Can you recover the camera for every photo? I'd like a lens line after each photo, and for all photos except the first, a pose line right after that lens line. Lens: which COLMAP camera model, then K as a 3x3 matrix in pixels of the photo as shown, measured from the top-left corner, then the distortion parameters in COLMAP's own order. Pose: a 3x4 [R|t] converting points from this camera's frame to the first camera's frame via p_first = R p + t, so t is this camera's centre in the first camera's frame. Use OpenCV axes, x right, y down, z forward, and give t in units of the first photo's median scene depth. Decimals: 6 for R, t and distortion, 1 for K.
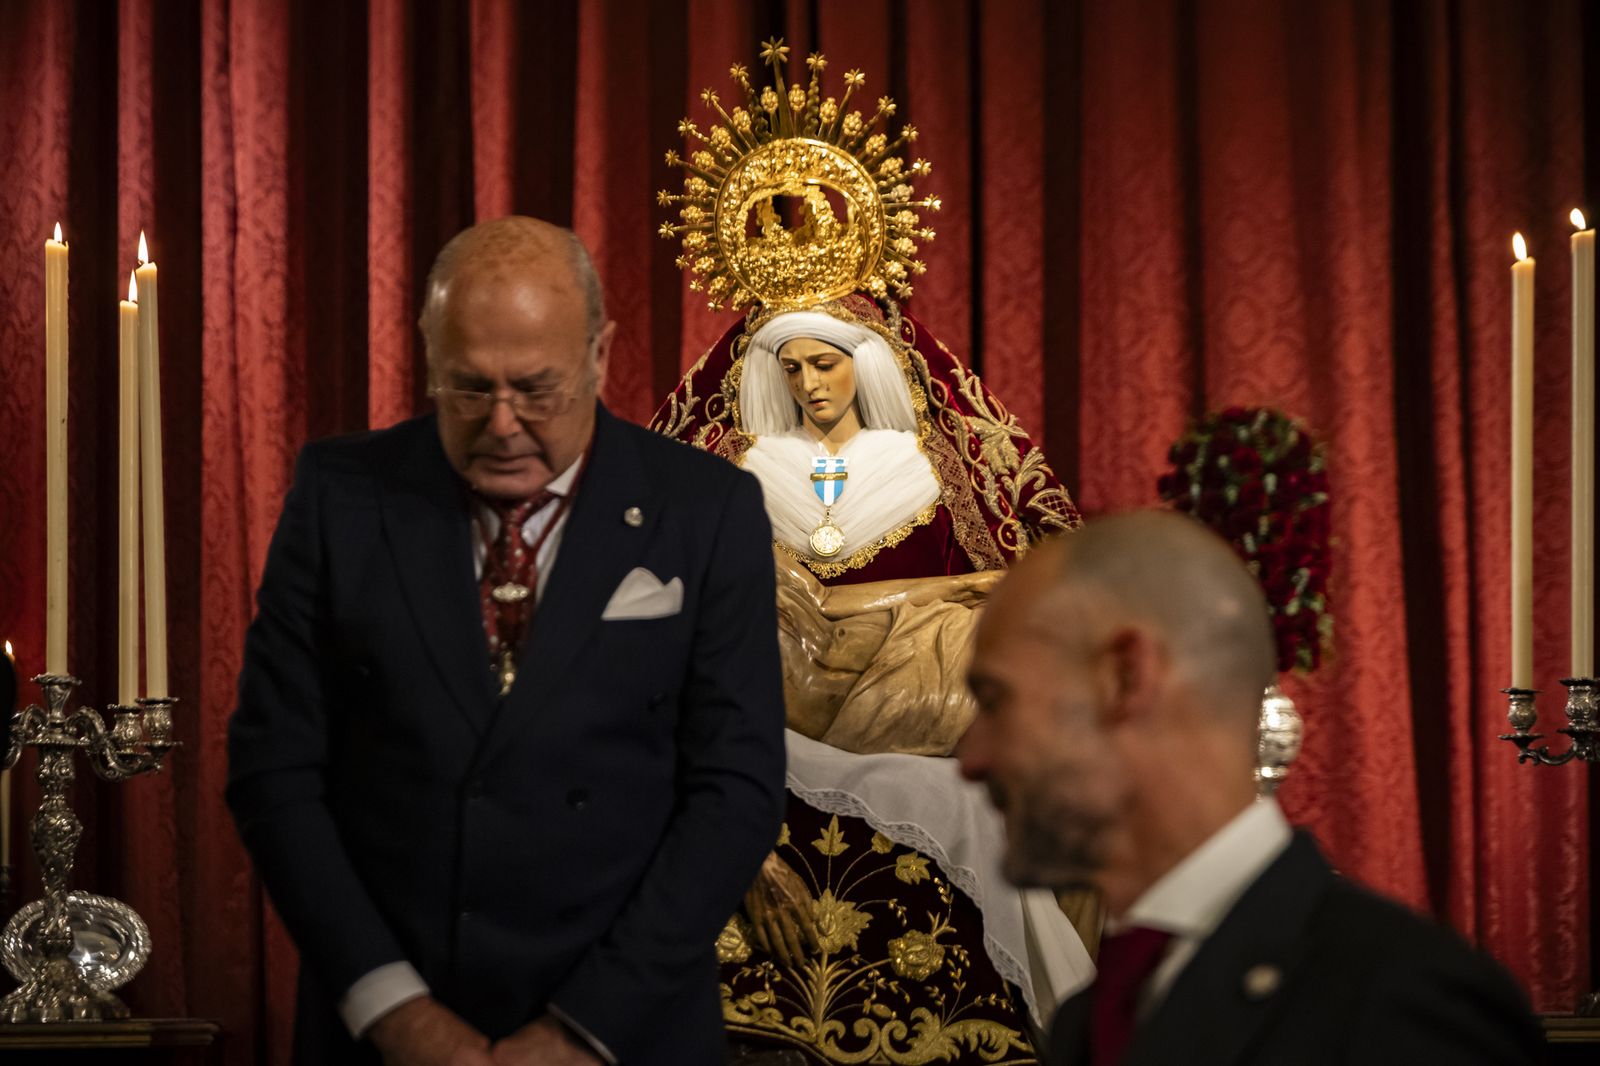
lens RADIAL K [[3080.7, 0, 793.5], [0, 3080.7, 810.7], [0, 0, 1]] dist [0.042601, -0.164910]
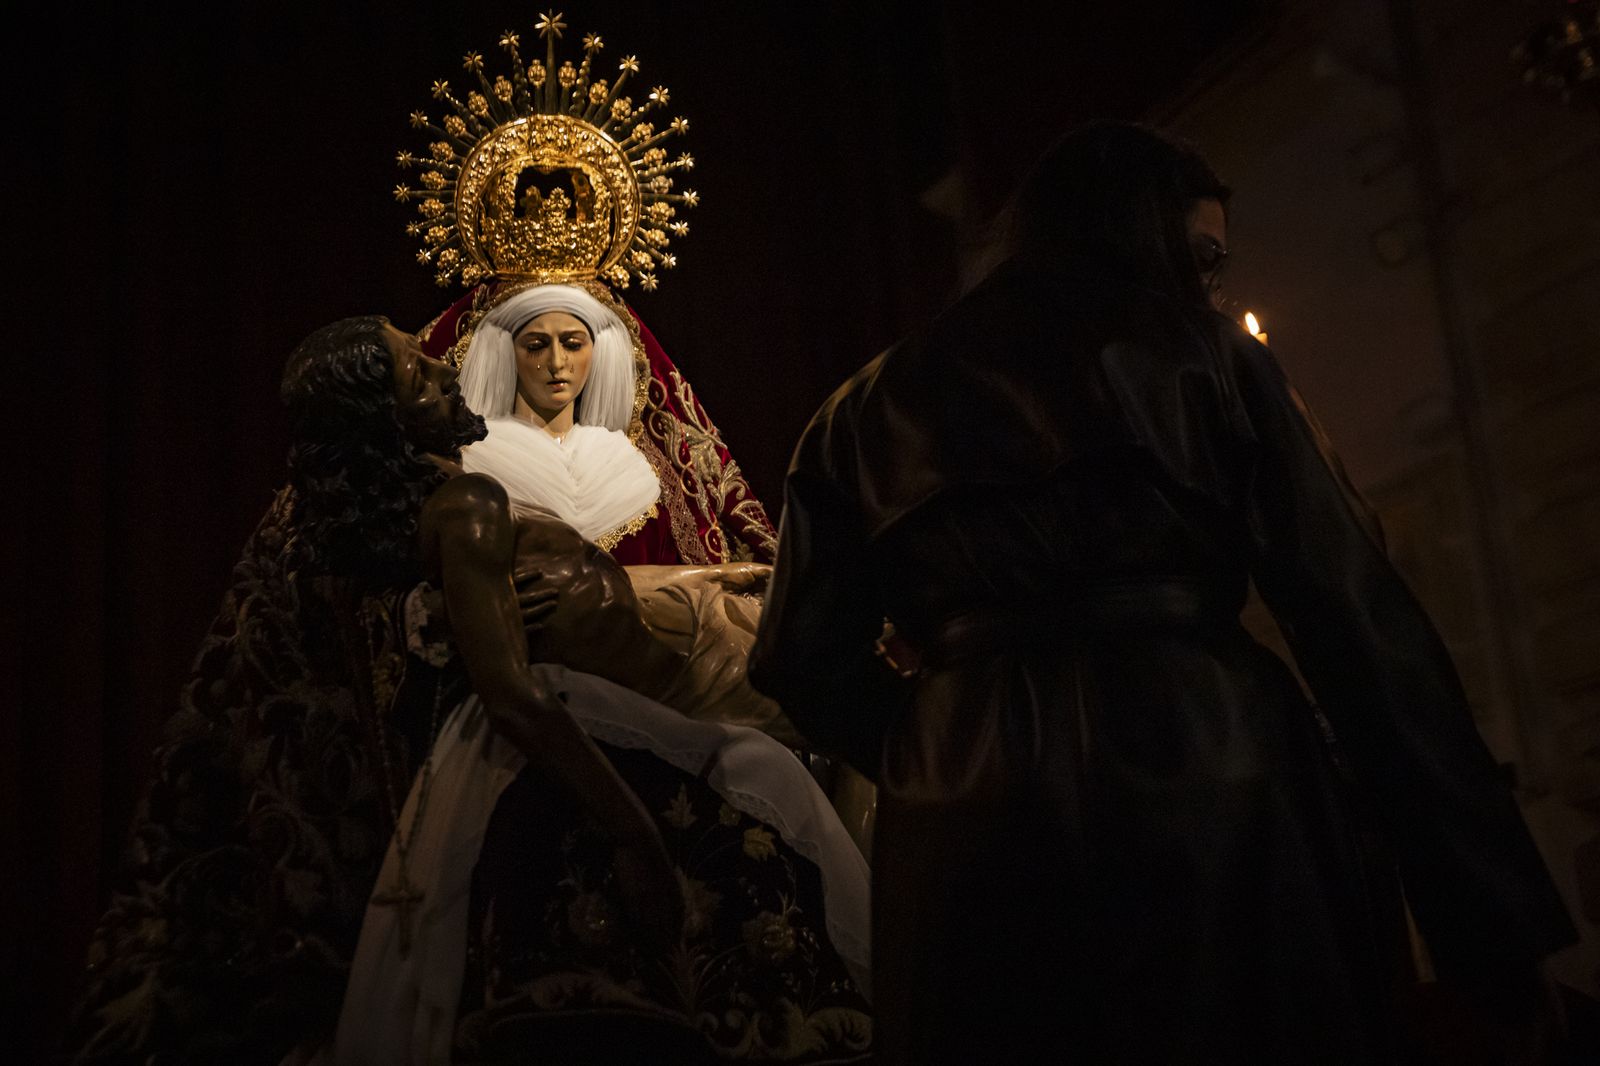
lens RADIAL K [[2172.2, 0, 800.0], [0, 2172.2, 533.0], [0, 0, 1]] dist [0.022888, 0.021096]
pose [[0.841105, 0.092391, 0.532922, -0.284439], [0.047519, 0.968869, -0.242969, 0.081195], [-0.538780, 0.229687, 0.810531, 0.415332]]
